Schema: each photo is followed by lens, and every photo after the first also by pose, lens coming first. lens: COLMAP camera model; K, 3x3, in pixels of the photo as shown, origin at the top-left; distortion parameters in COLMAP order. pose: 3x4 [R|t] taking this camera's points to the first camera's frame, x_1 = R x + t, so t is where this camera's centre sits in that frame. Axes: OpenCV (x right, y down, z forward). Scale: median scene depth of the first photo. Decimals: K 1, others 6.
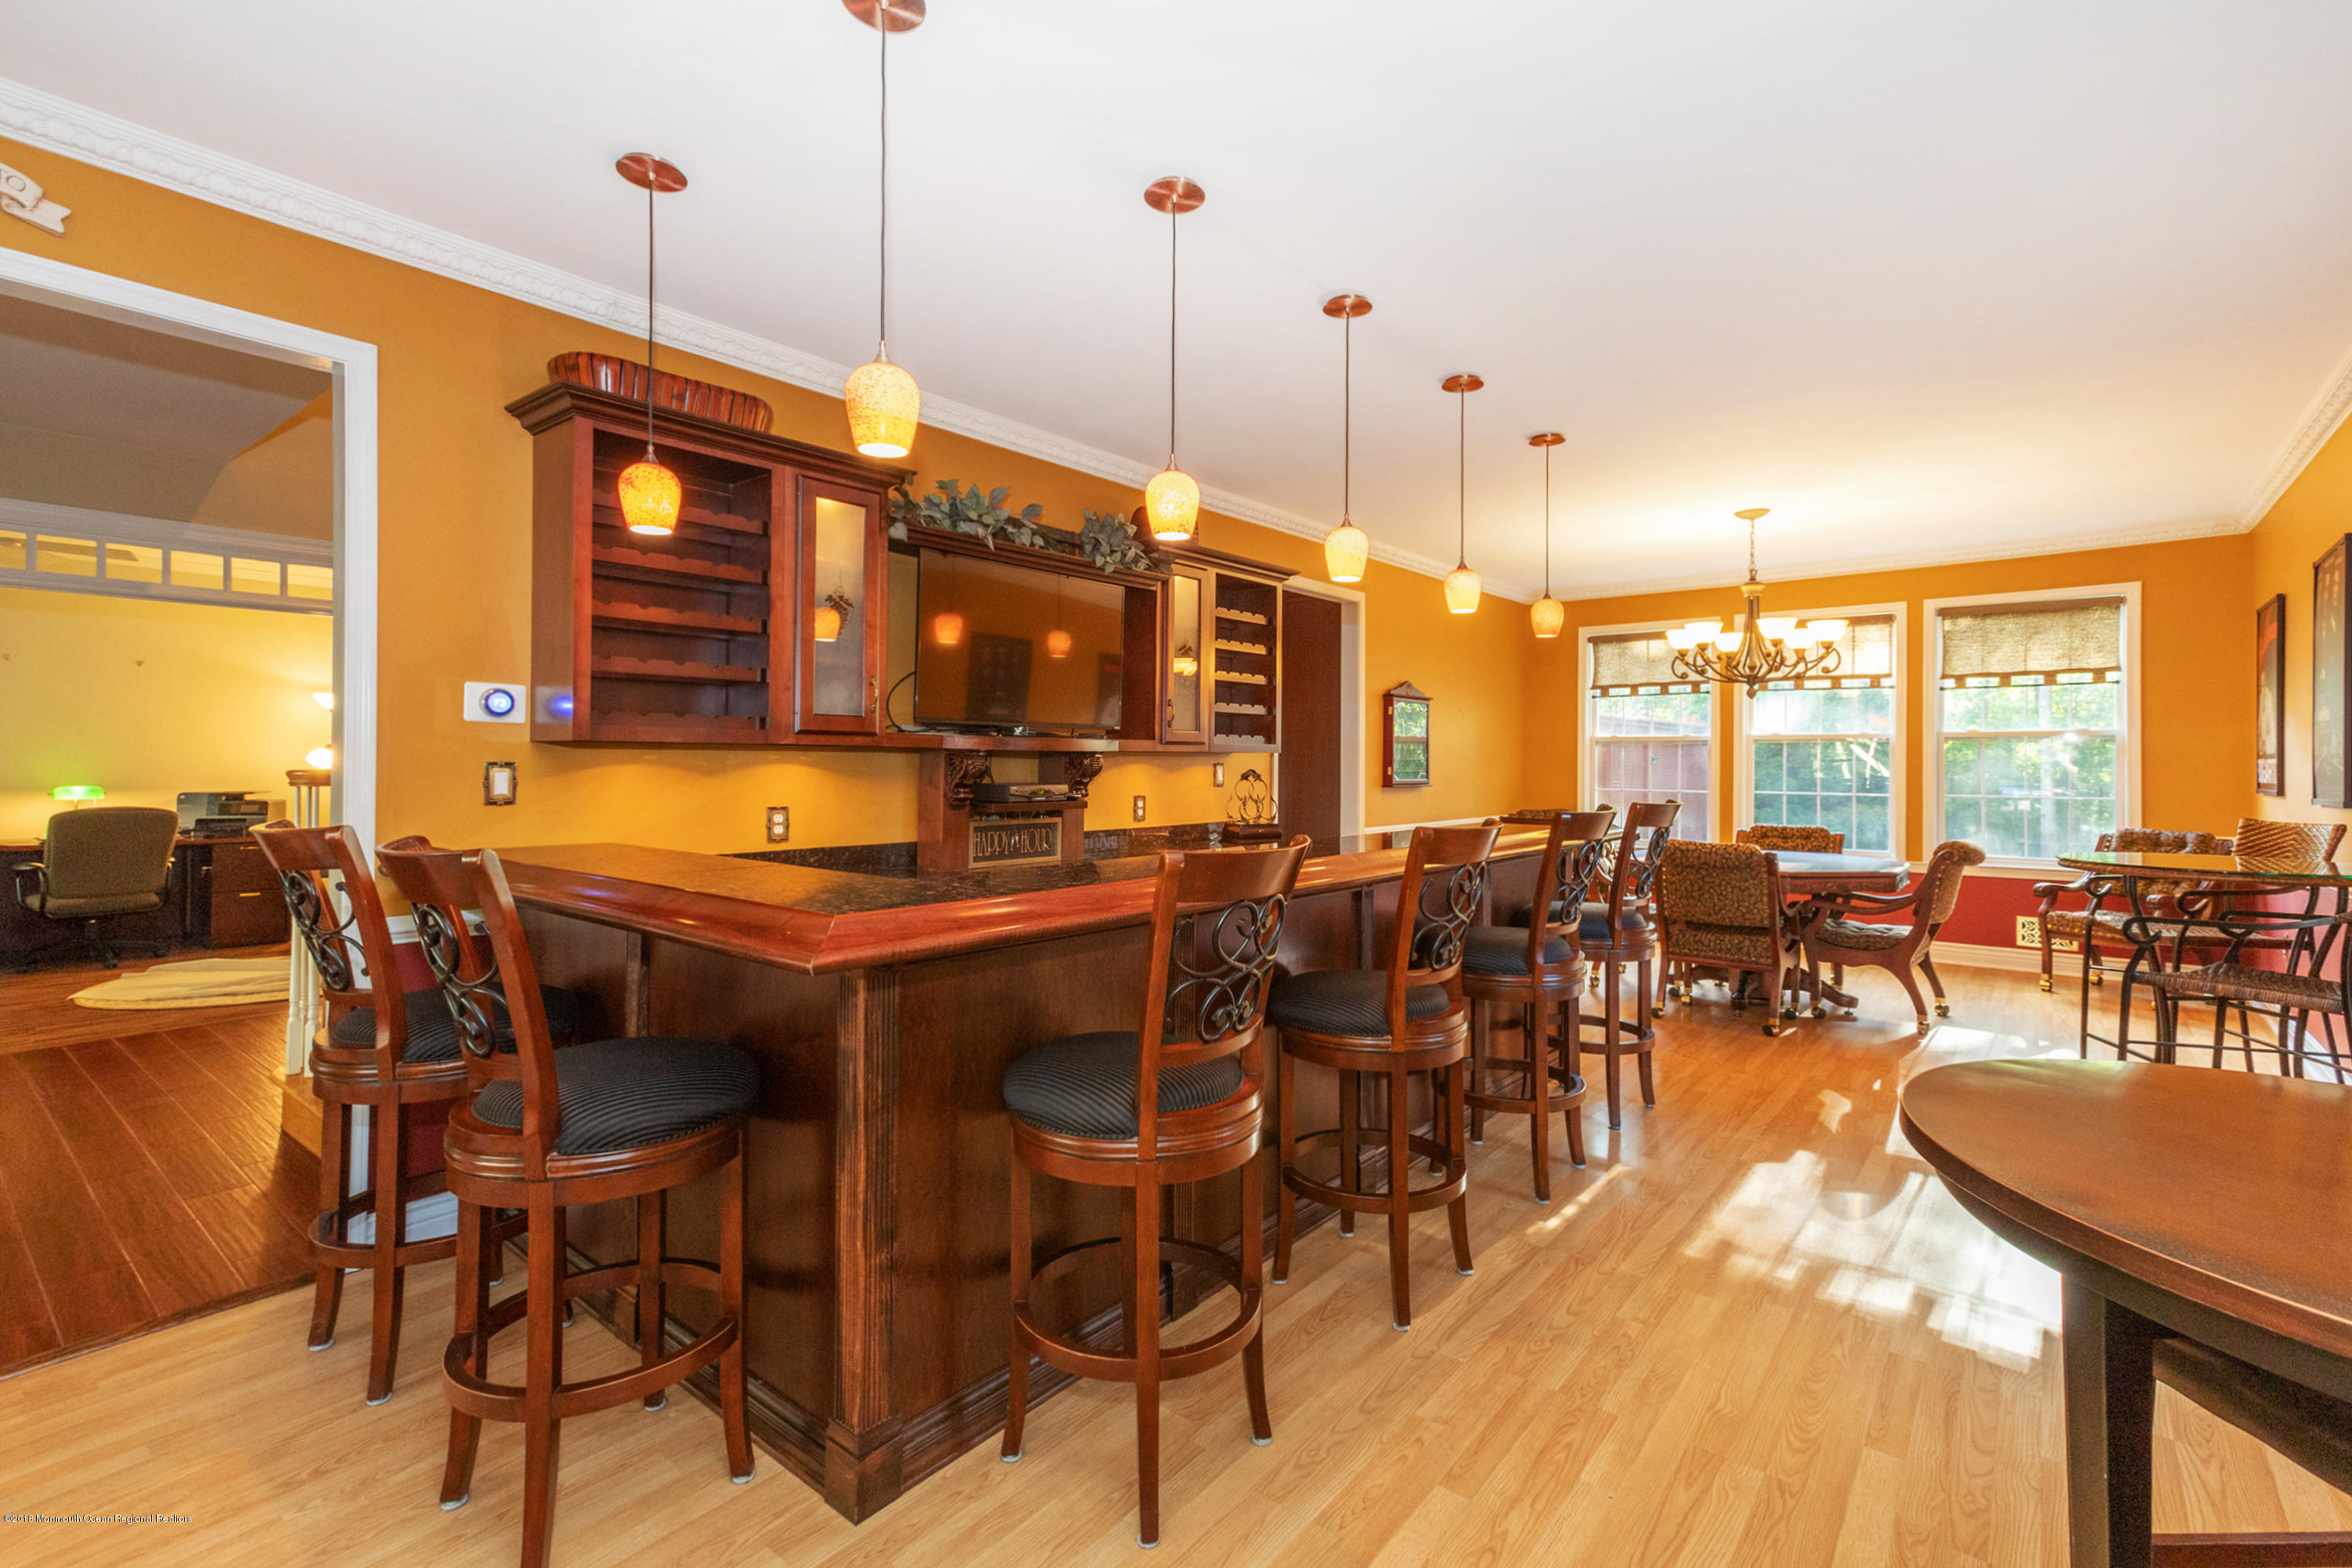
lens RADIAL K [[1057.8, 0, 1184.6], [0, 1057.8, 774.8], [0, 0, 1]] dist [0.003095, 0.000428]
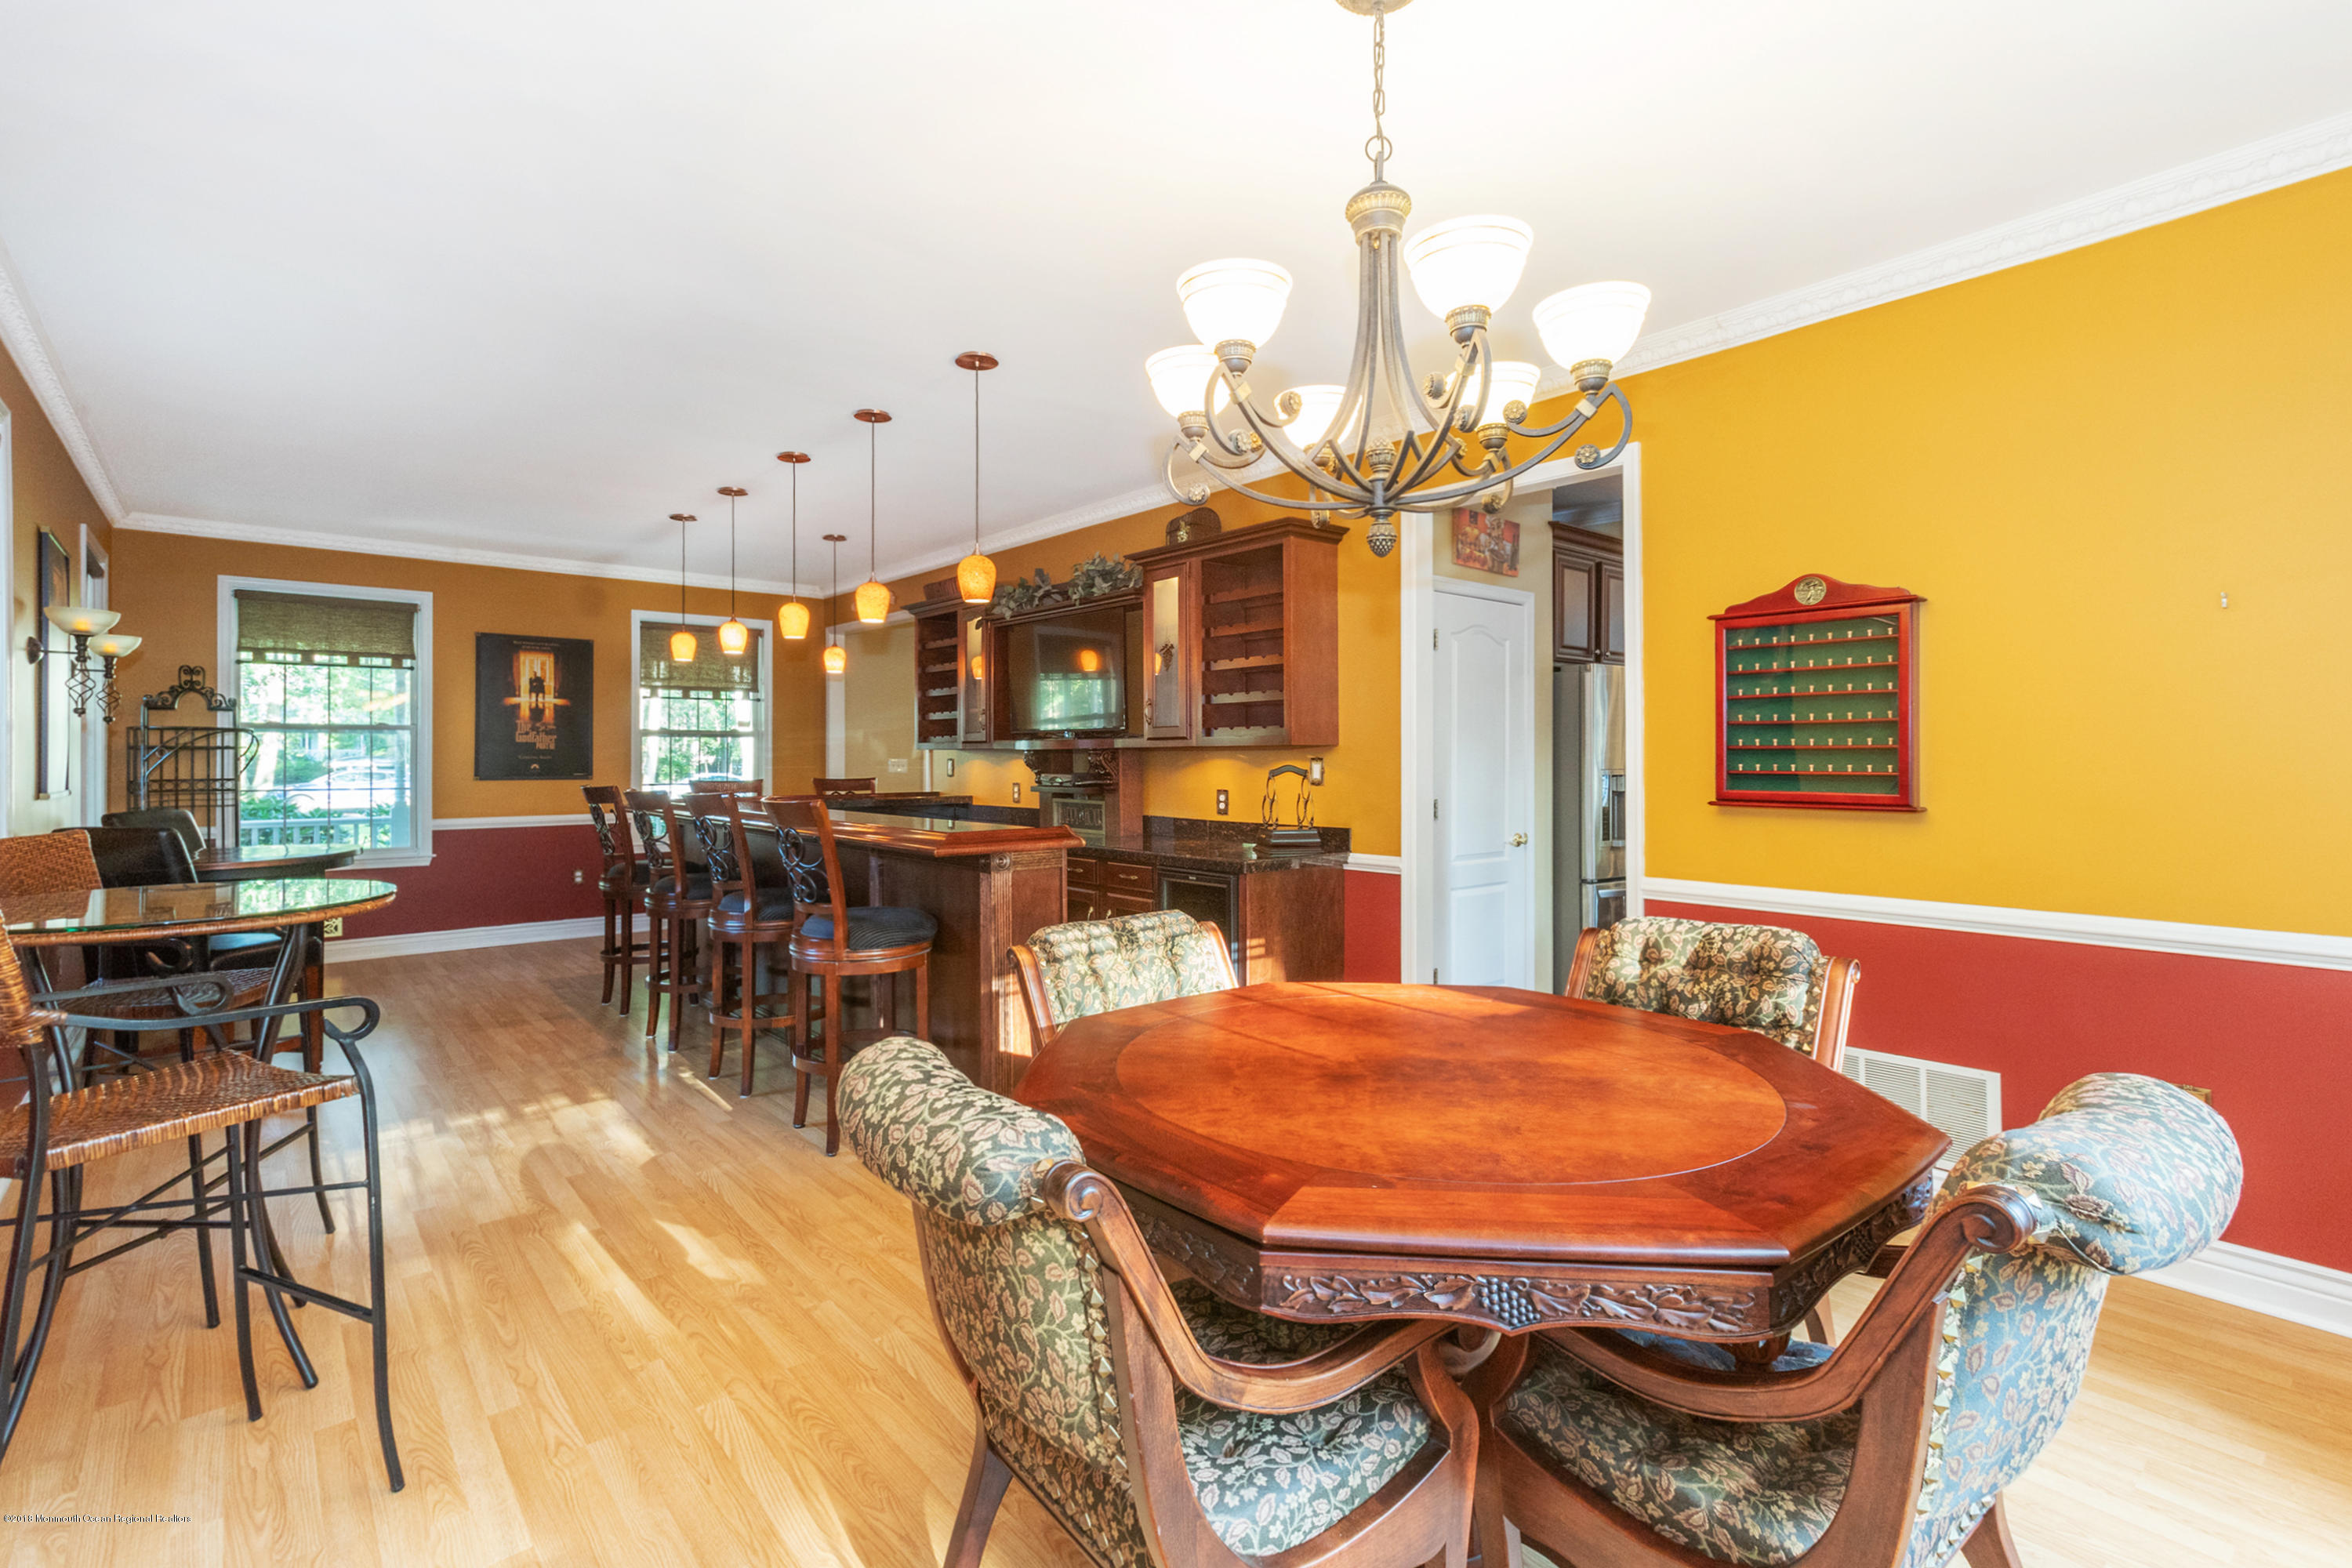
lens RADIAL K [[1057.8, 0, 1175.5], [0, 1057.8, 772.0], [0, 0, 1]] dist [0.003095, 0.000428]
pose [[-0.159699, 0.005203, -0.987152, 0.690400], [0.000552, 0.999986, 0.005181, -0.002139], [0.987166, 0.000283, -0.159700, 0.783172]]
